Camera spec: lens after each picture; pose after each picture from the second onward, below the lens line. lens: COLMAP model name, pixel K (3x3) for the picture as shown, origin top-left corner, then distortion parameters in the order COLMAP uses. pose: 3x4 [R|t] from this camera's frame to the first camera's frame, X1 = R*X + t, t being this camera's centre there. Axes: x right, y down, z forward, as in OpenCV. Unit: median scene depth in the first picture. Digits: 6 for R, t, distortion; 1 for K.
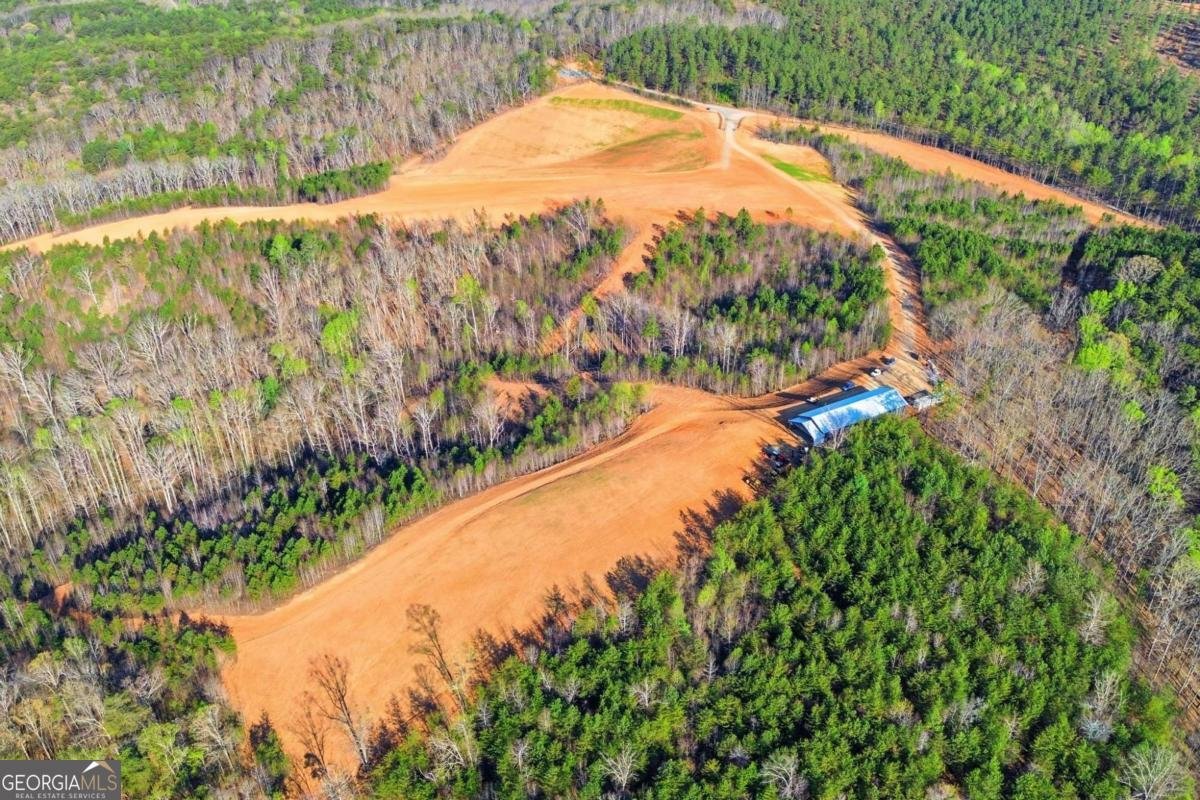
lens RADIAL K [[1032.2, 0, 600.0], [0, 1032.2, 400.0], [0, 0, 1]] dist [0.082323, -0.105817]
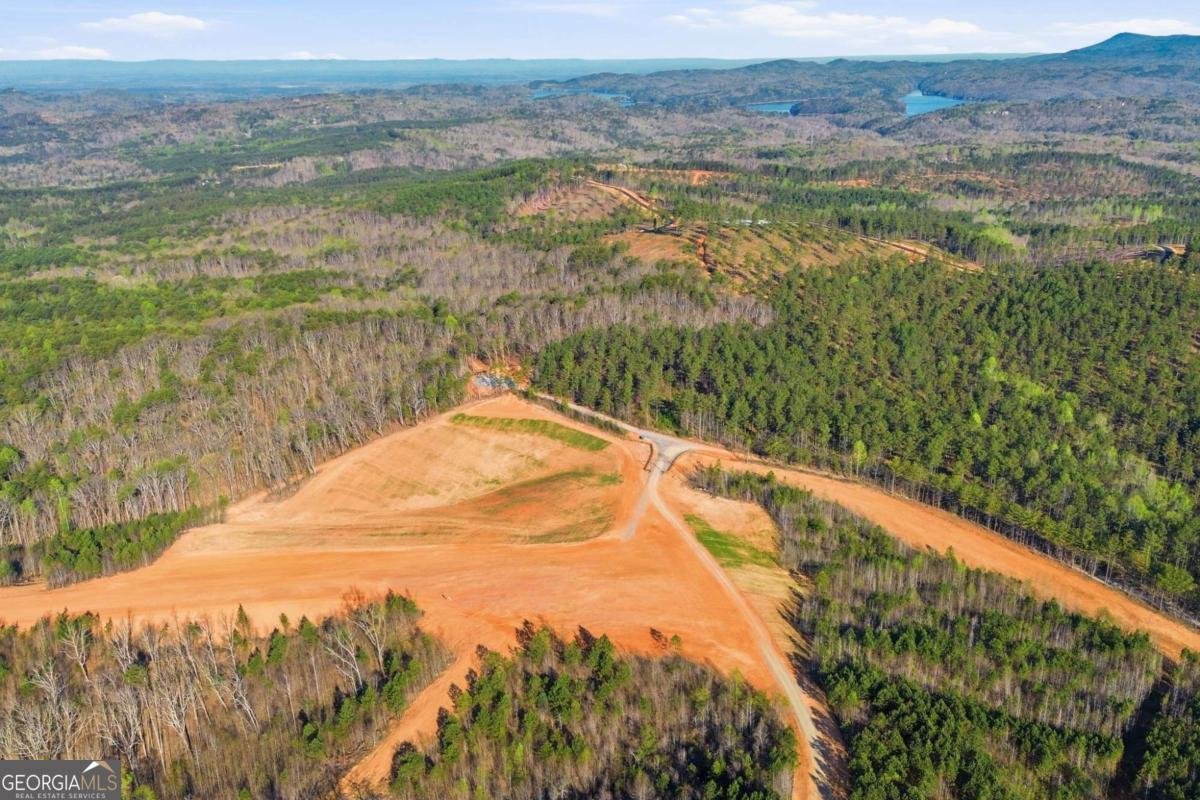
lens RADIAL K [[1032.2, 0, 600.0], [0, 1032.2, 400.0], [0, 0, 1]] dist [0.082323, -0.105817]
pose [[0.994794, 0.018862, -0.100149, 0.203903], [-0.039872, 0.976422, -0.212155, -0.195237], [0.093787, 0.215044, 0.972091, 0.334240]]
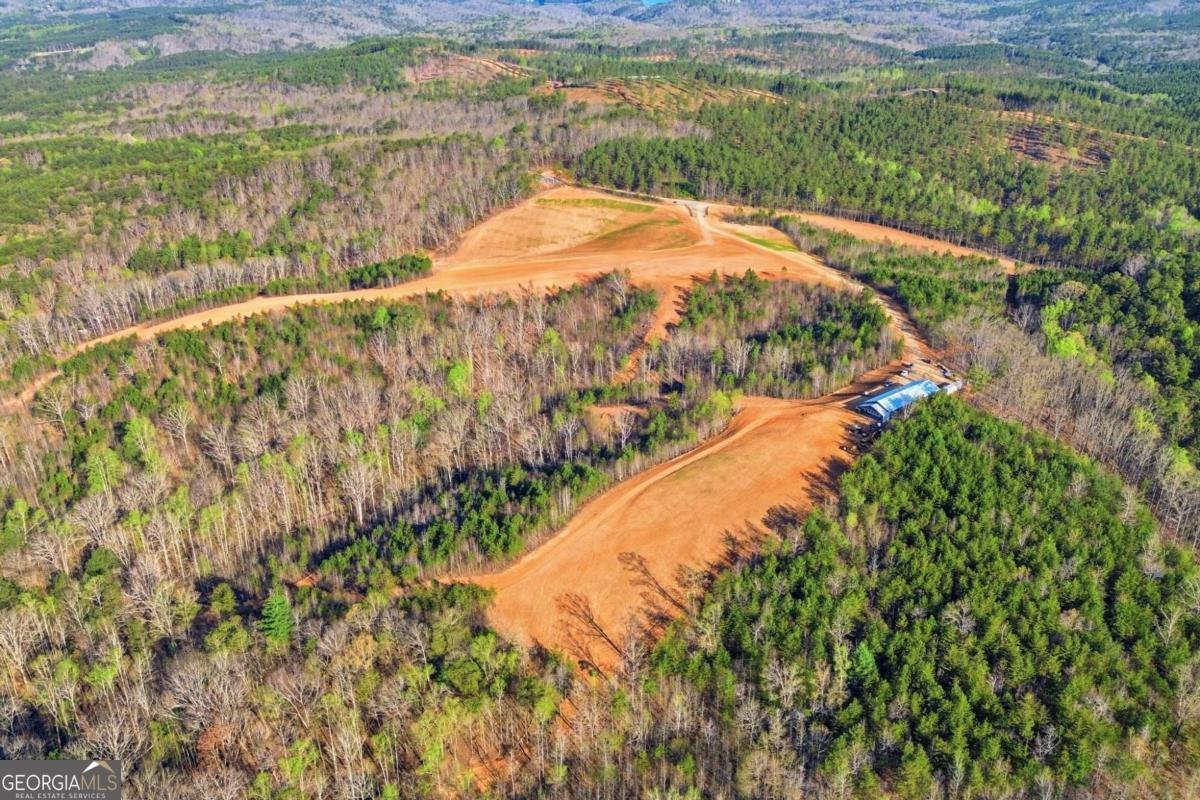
lens RADIAL K [[1032.2, 0, 600.0], [0, 1032.2, 400.0], [0, 0, 1]] dist [0.082323, -0.105817]
pose [[0.986129, -0.068216, 0.151313, -0.236061], [0.086118, 0.989615, -0.115095, 0.095681], [-0.141890, 0.126529, 0.981762, -0.156188]]
